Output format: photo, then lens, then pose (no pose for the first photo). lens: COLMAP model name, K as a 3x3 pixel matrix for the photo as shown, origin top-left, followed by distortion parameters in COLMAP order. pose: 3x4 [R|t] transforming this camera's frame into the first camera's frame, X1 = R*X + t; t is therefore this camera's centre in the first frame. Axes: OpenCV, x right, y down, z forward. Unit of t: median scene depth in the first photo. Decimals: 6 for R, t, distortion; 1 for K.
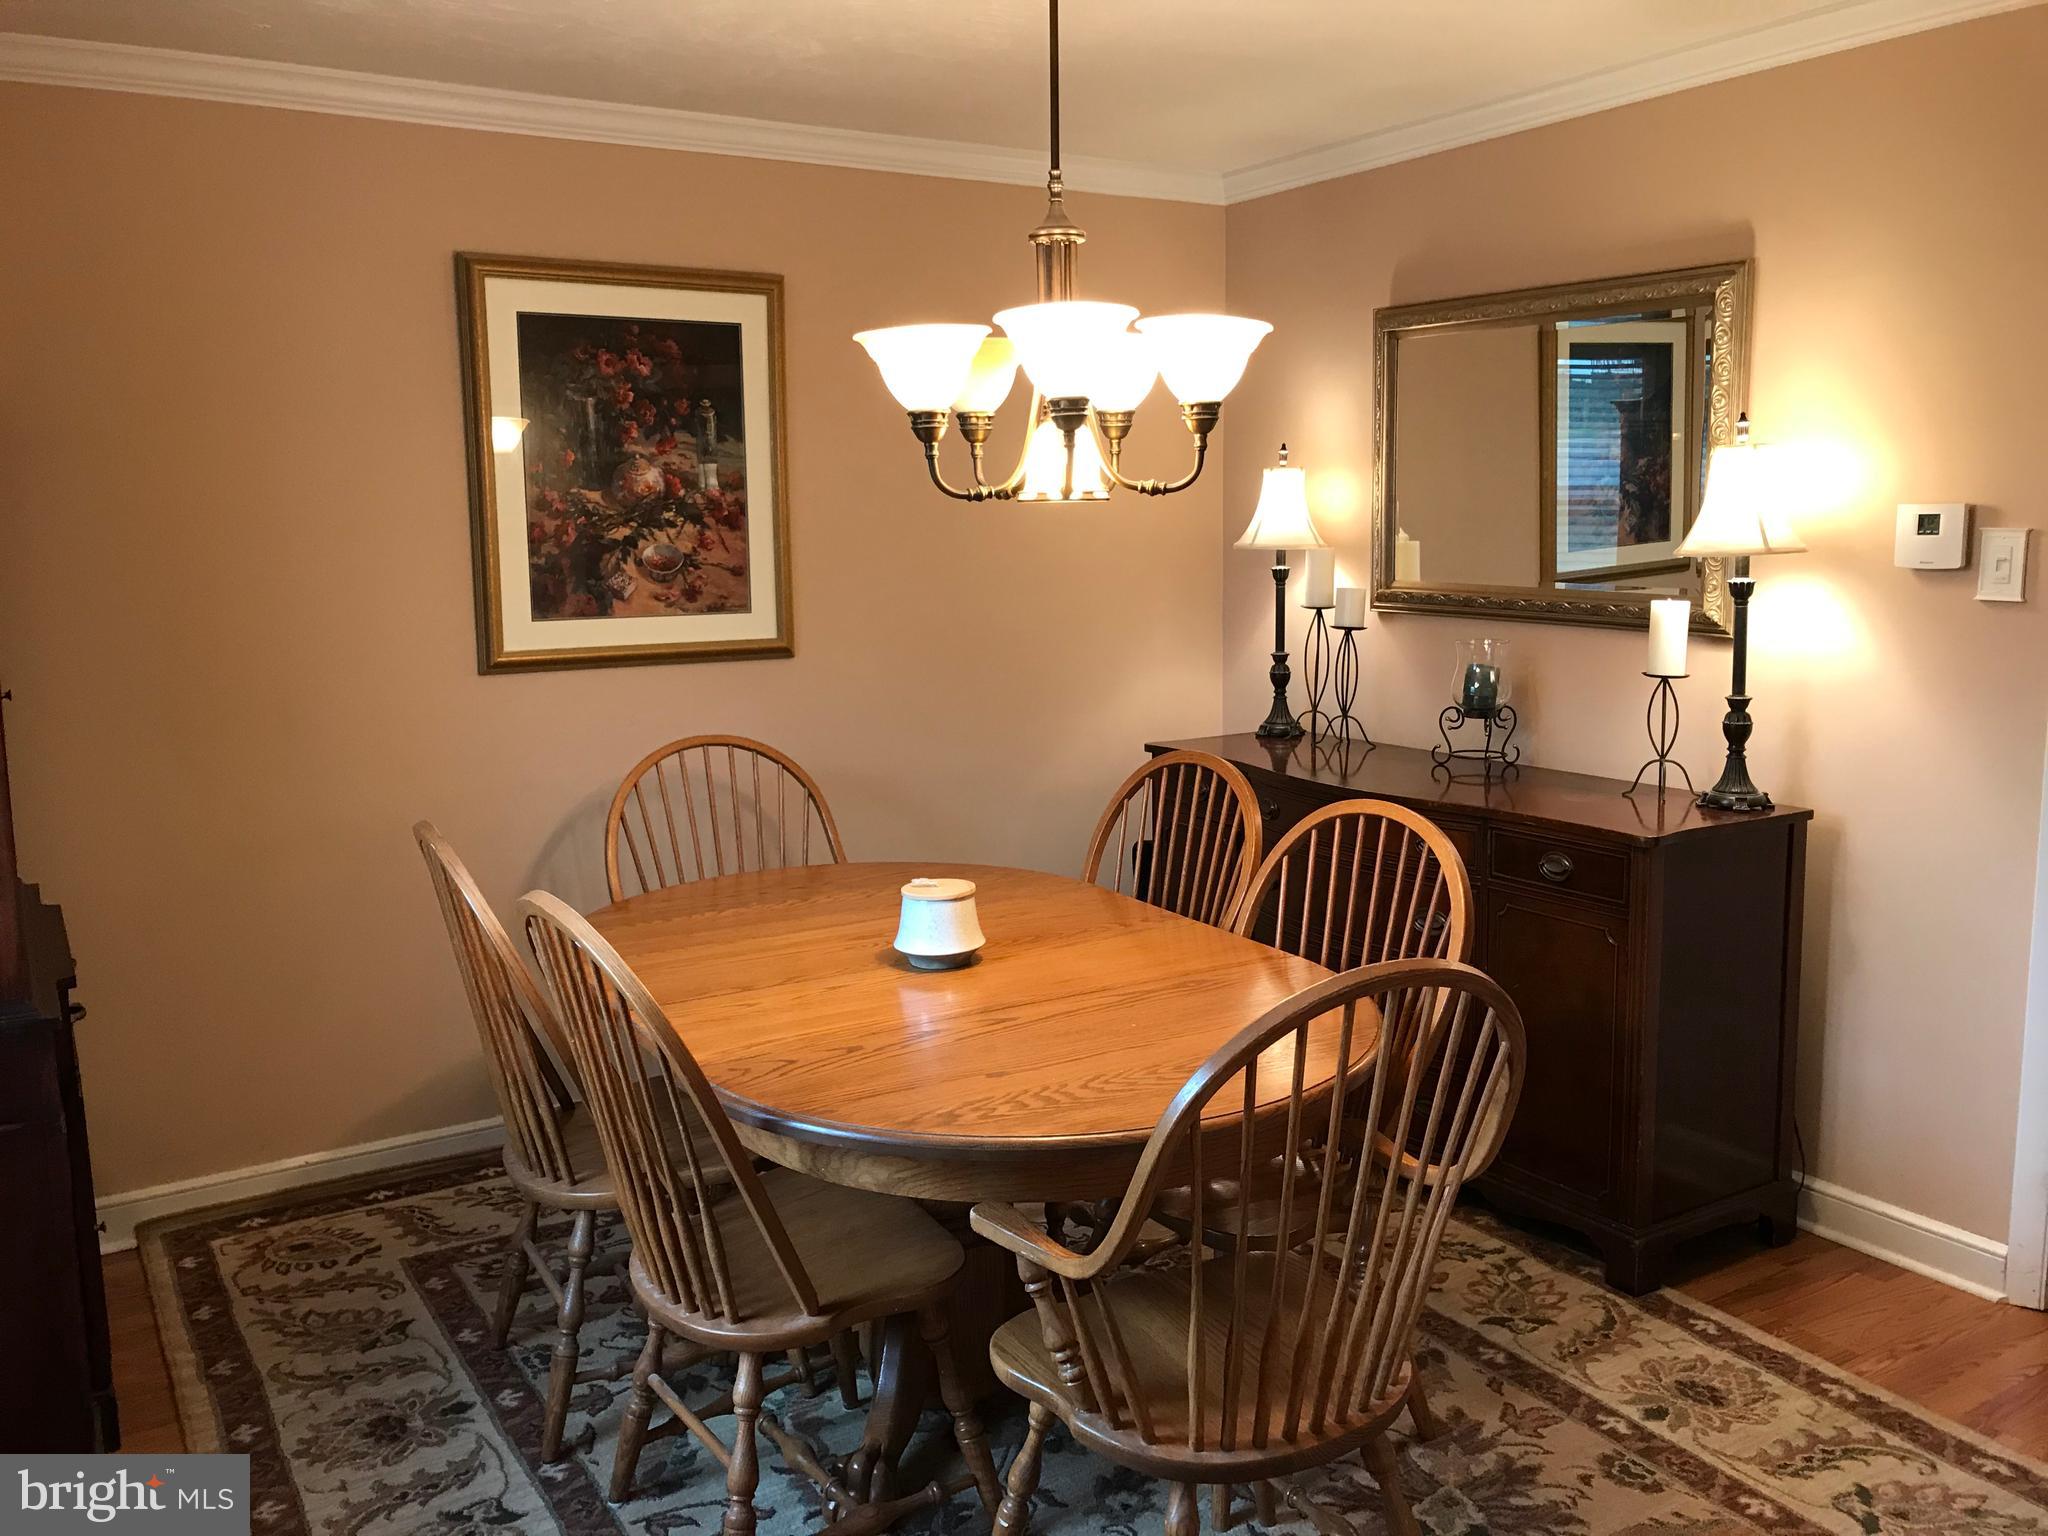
lens RADIAL K [[1697.0, 0, 1061.5], [0, 1697.0, 759.7], [0, 0, 1]] dist [-0.002677, -0.000501]
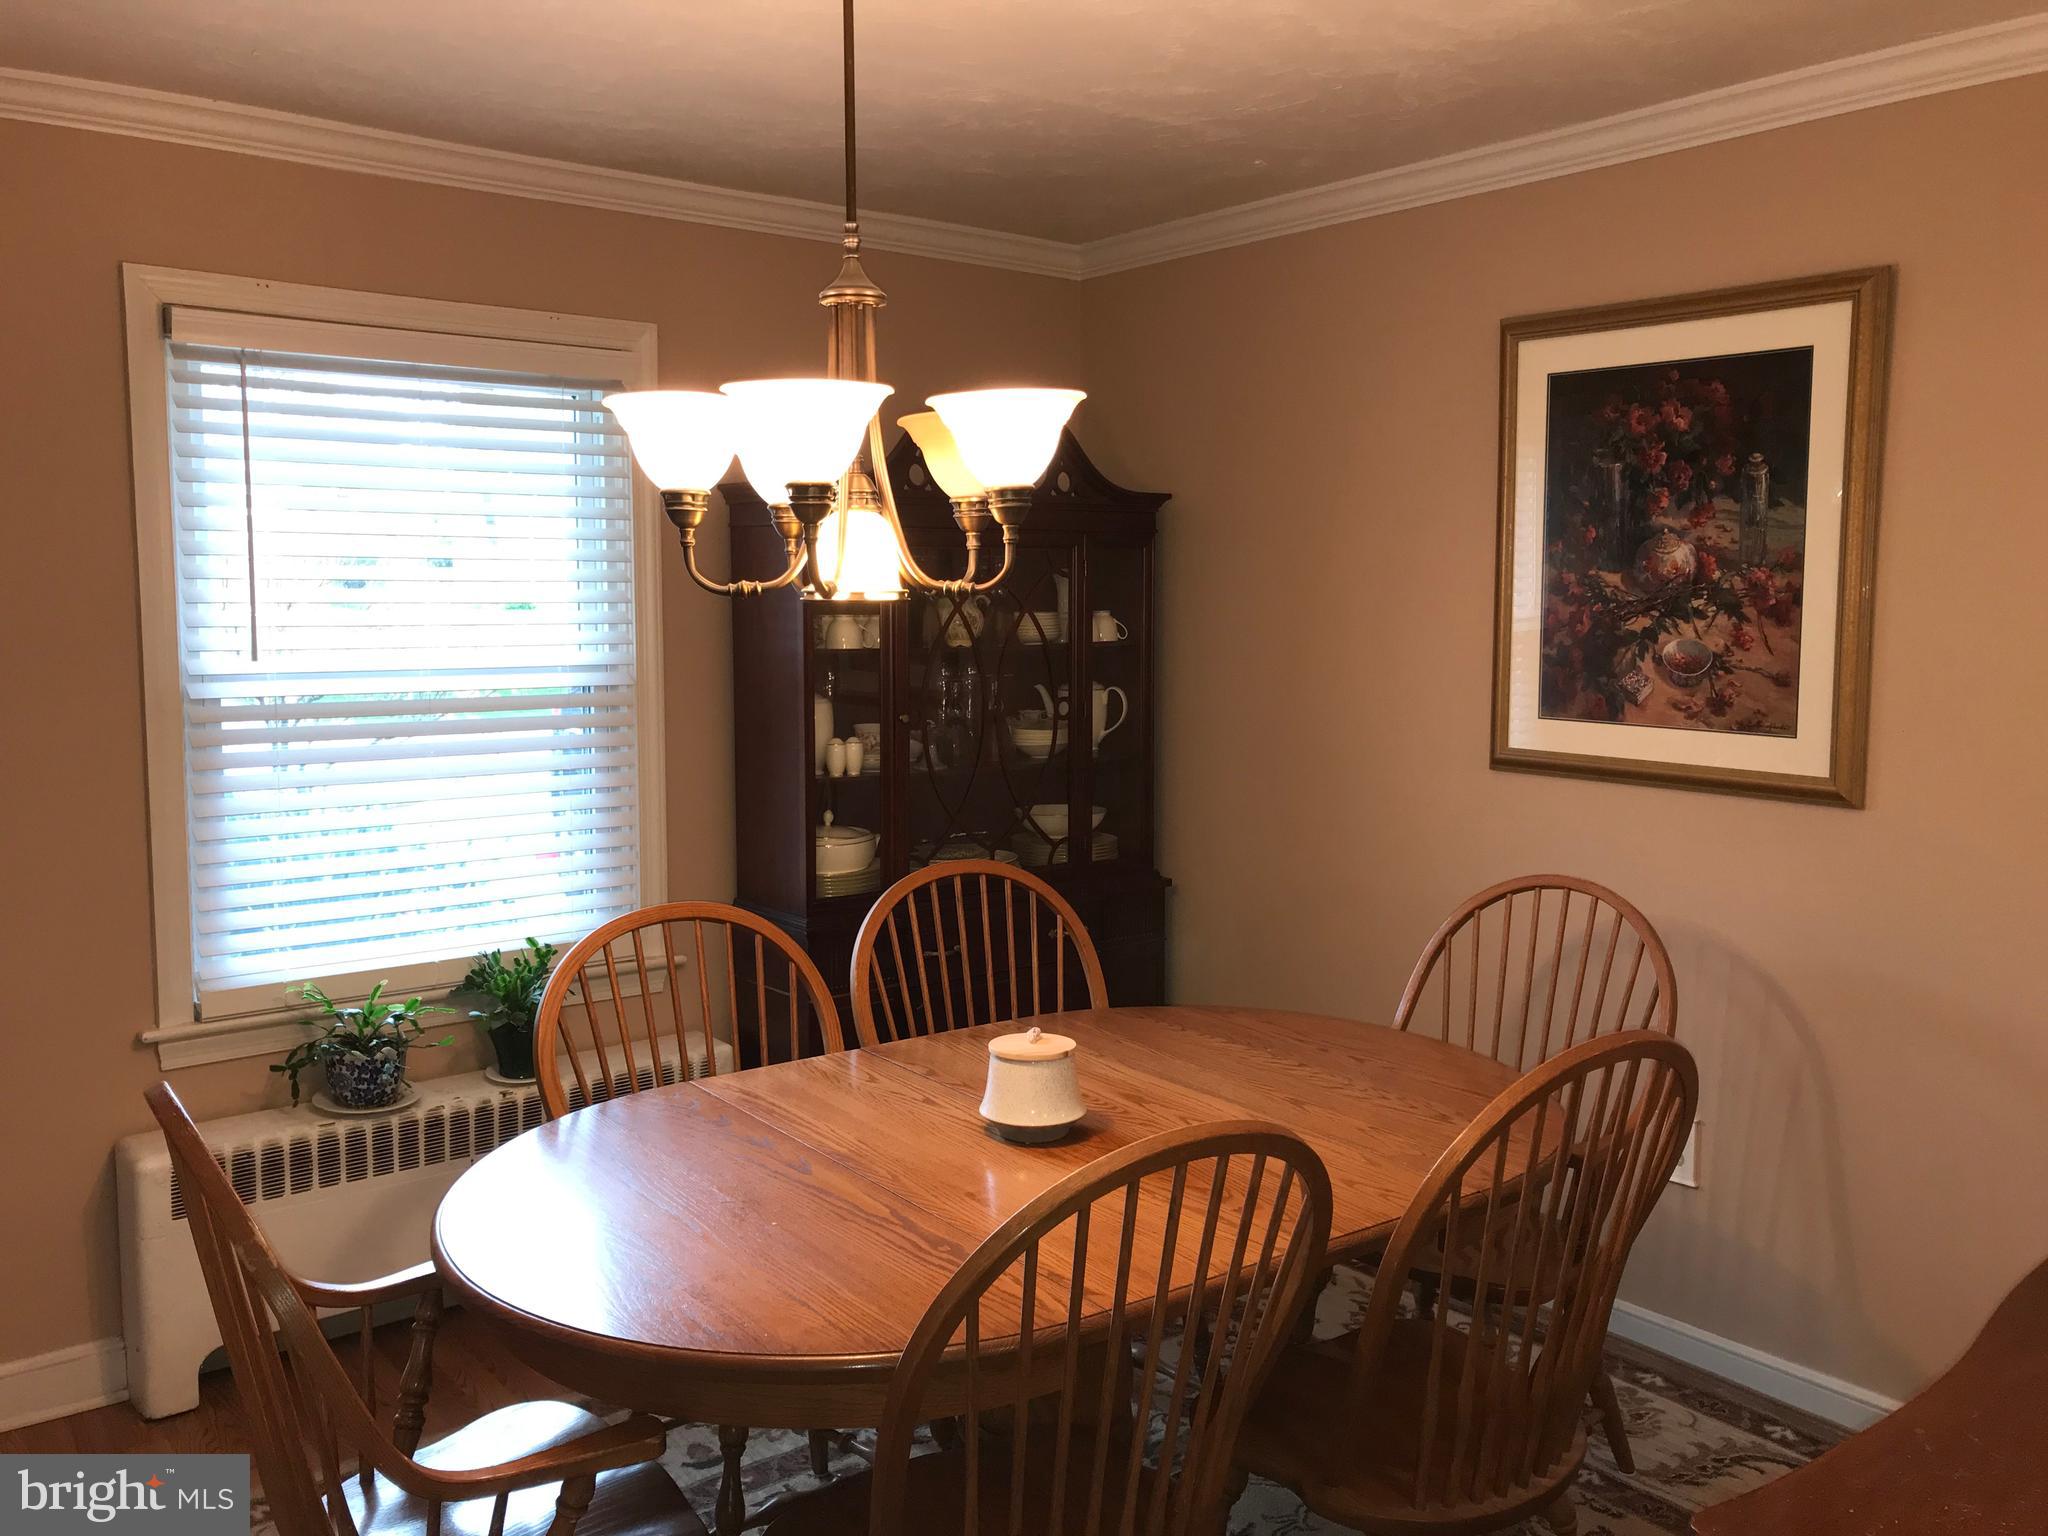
lens RADIAL K [[1697.0, 0, 1061.5], [0, 1697.0, 759.7], [0, 0, 1]] dist [-0.002677, -0.000501]
pose [[0.109811, 0.110213, -0.987823, 0.528007], [-0.152499, 0.983935, 0.092826, -0.101648], [0.982184, 0.140449, 0.124855, 0.627189]]
